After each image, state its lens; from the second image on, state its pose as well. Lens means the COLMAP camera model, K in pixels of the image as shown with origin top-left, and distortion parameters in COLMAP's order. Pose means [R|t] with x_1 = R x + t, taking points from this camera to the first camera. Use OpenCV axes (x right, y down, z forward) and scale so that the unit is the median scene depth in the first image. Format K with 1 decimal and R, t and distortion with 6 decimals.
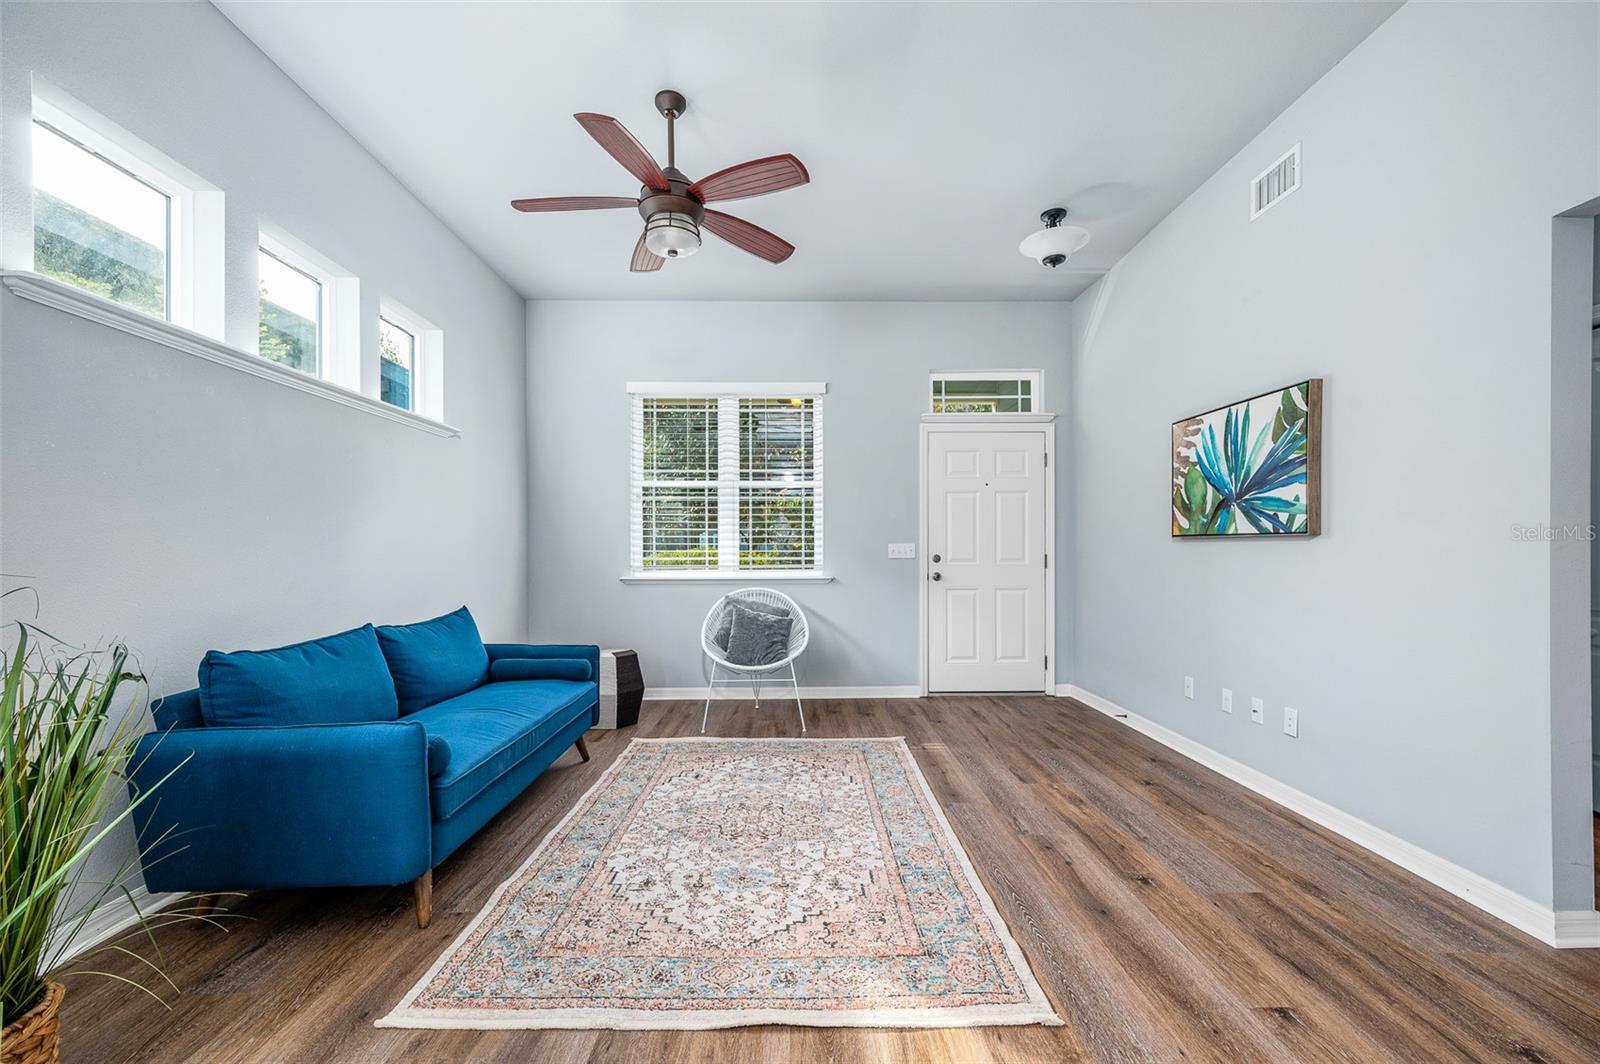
lens RADIAL K [[638.5, 0, 799.7], [0, 638.5, 553.6], [0, 0, 1]] dist [0.002075, 0.000001]
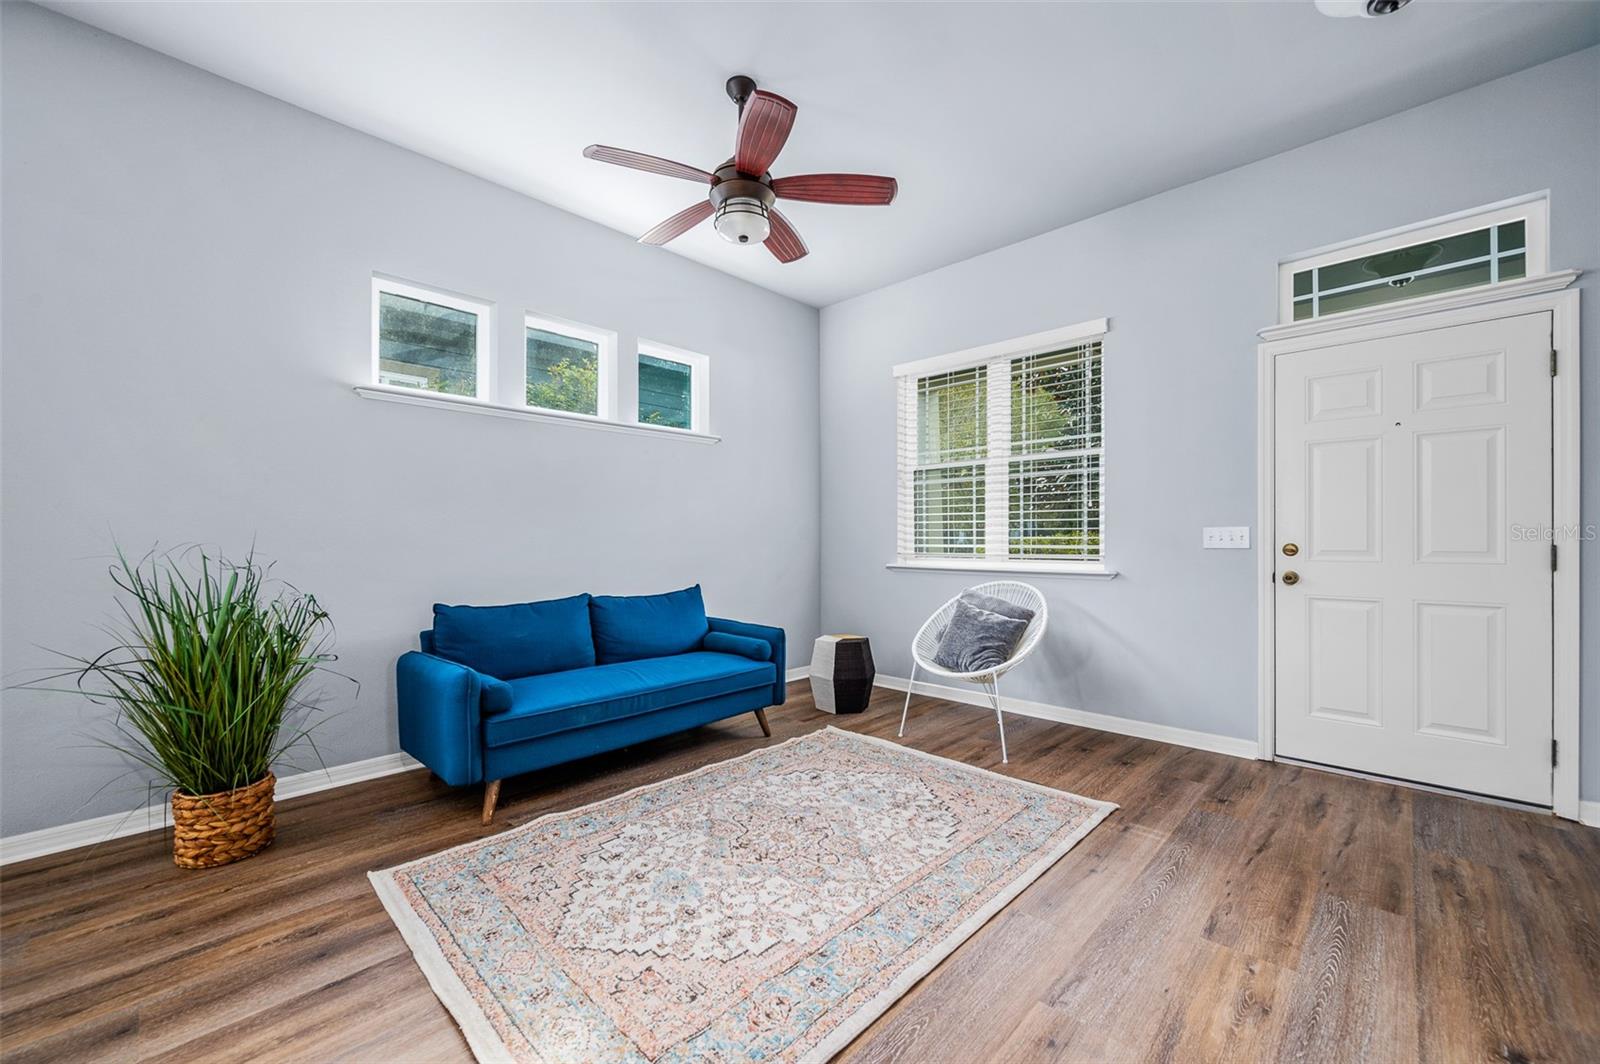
lens RADIAL K [[630.9, 0, 802.8], [0, 630.9, 536.3], [0, 0, 1]] dist [-0.000521, -0.000096]
pose [[0.714764, -0.000459, -0.699366, 0.436934], [-0.001223, 0.999997, -0.001906, -0.005648], [0.699365, 0.002218, 0.714762, 0.291200]]
